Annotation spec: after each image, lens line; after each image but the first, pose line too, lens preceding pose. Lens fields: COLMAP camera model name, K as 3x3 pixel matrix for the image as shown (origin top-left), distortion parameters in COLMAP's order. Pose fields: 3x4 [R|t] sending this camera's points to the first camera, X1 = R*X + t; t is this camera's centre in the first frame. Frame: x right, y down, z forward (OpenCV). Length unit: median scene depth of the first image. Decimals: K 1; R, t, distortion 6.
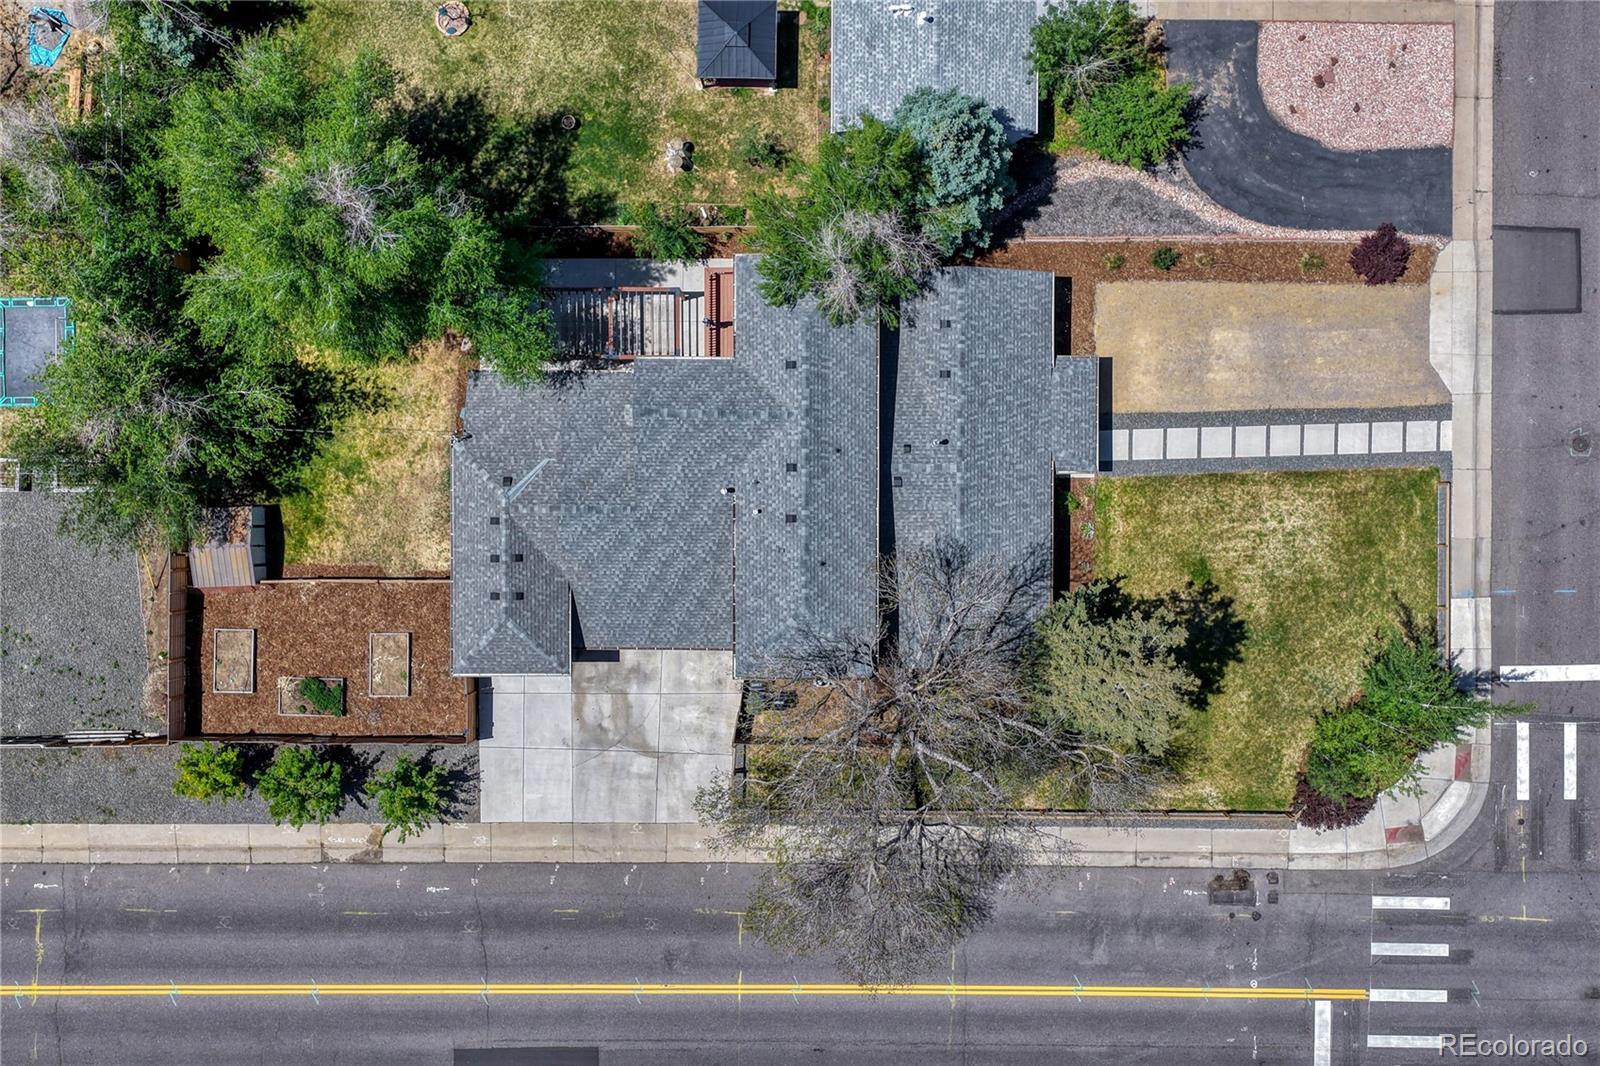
lens RADIAL K [[1563.1, 0, 817.2], [0, 1563.1, 535.2], [0, 0, 1]] dist [0.085693, -0.133993]
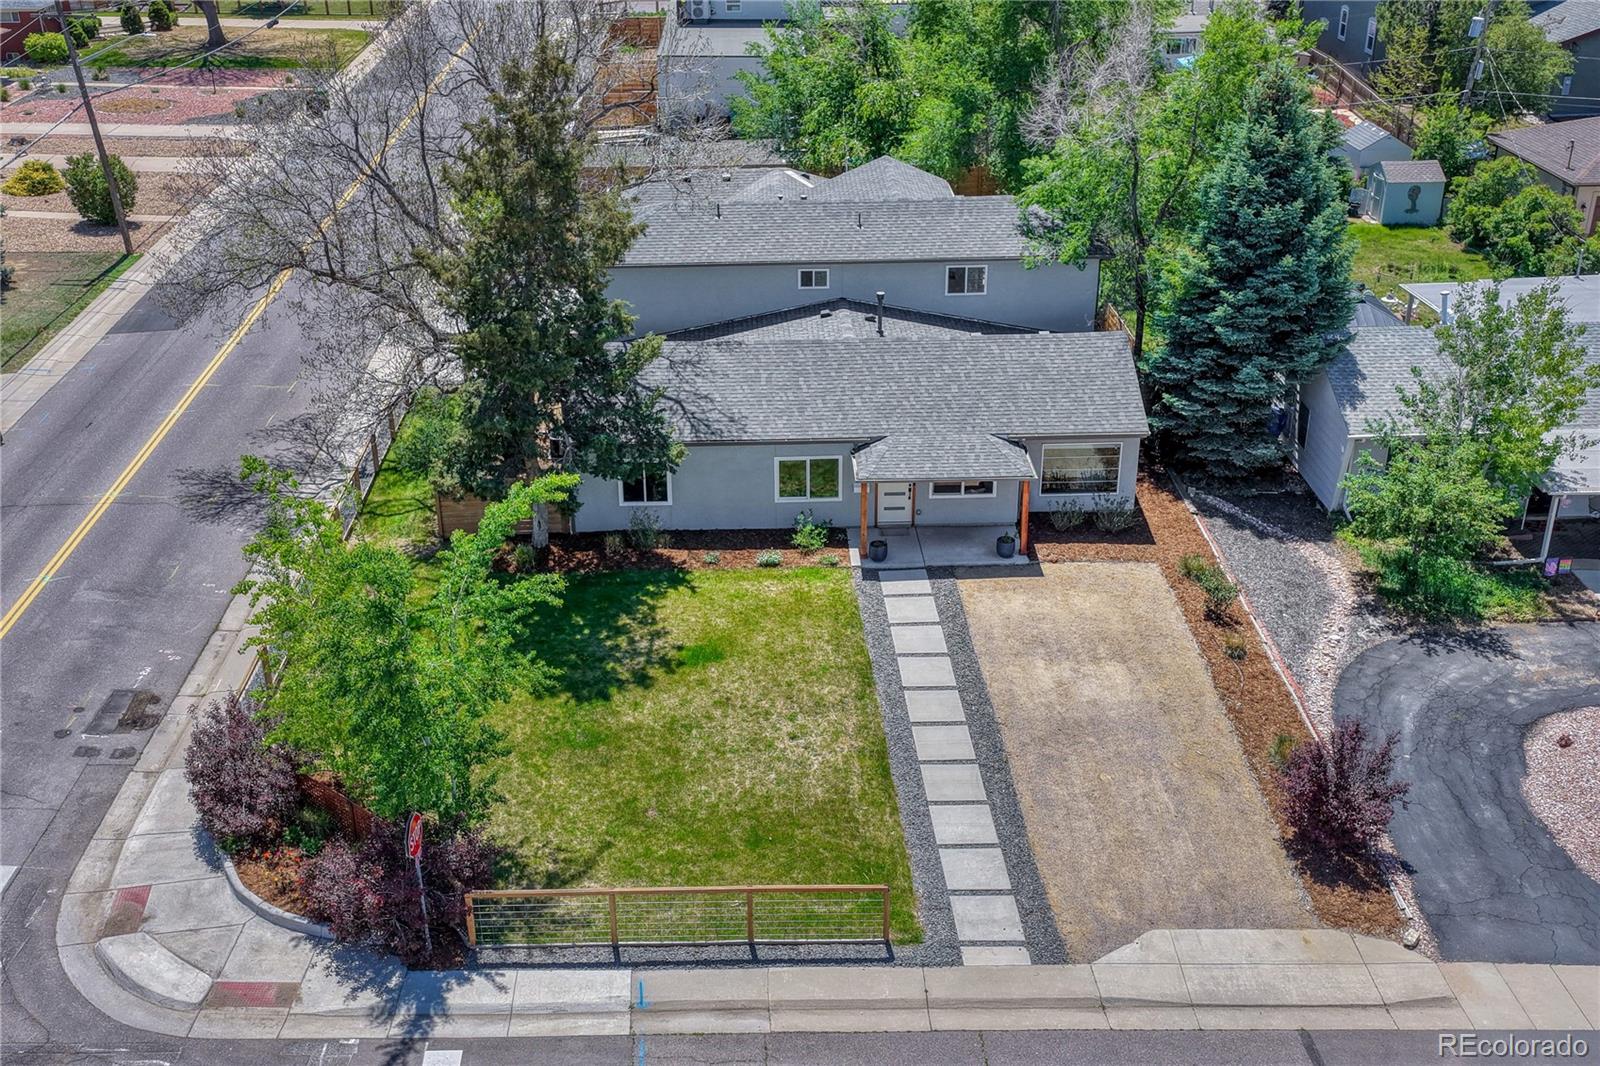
lens RADIAL K [[1653.1, 0, 795.2], [0, 1653.1, 539.4], [0, 0, 1]] dist [0.064239, -0.027118]
pose [[0.035321, 0.449305, -0.892680, 0.768756], [-0.999279, 0.028338, -0.025275, 0.002468], [0.013940, 0.892929, 0.449982, 0.684151]]
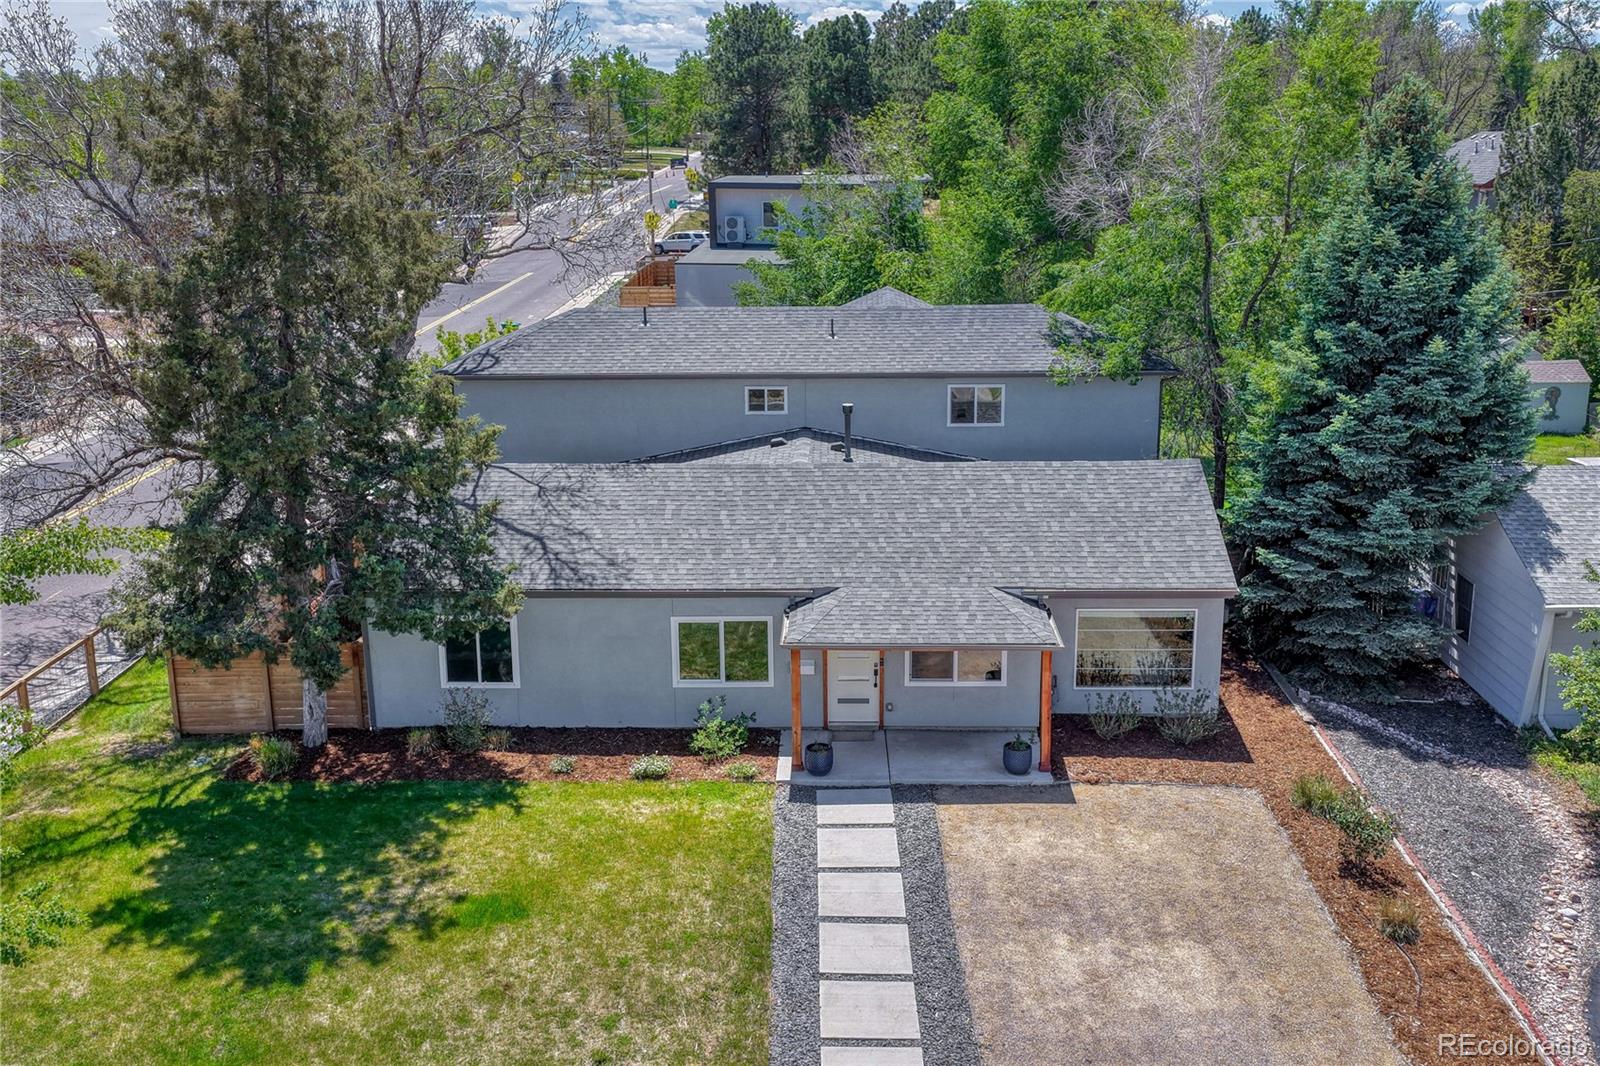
lens RADIAL K [[1563.1, 0, 817.2], [0, 1563.1, 535.2], [0, 0, 1]] dist [0.085693, -0.133993]
pose [[-0.018434, 0.264279, -0.964270, 0.553329], [-0.999728, 0.008891, 0.021549, -0.057193], [0.014269, 0.964405, 0.264044, 0.825958]]
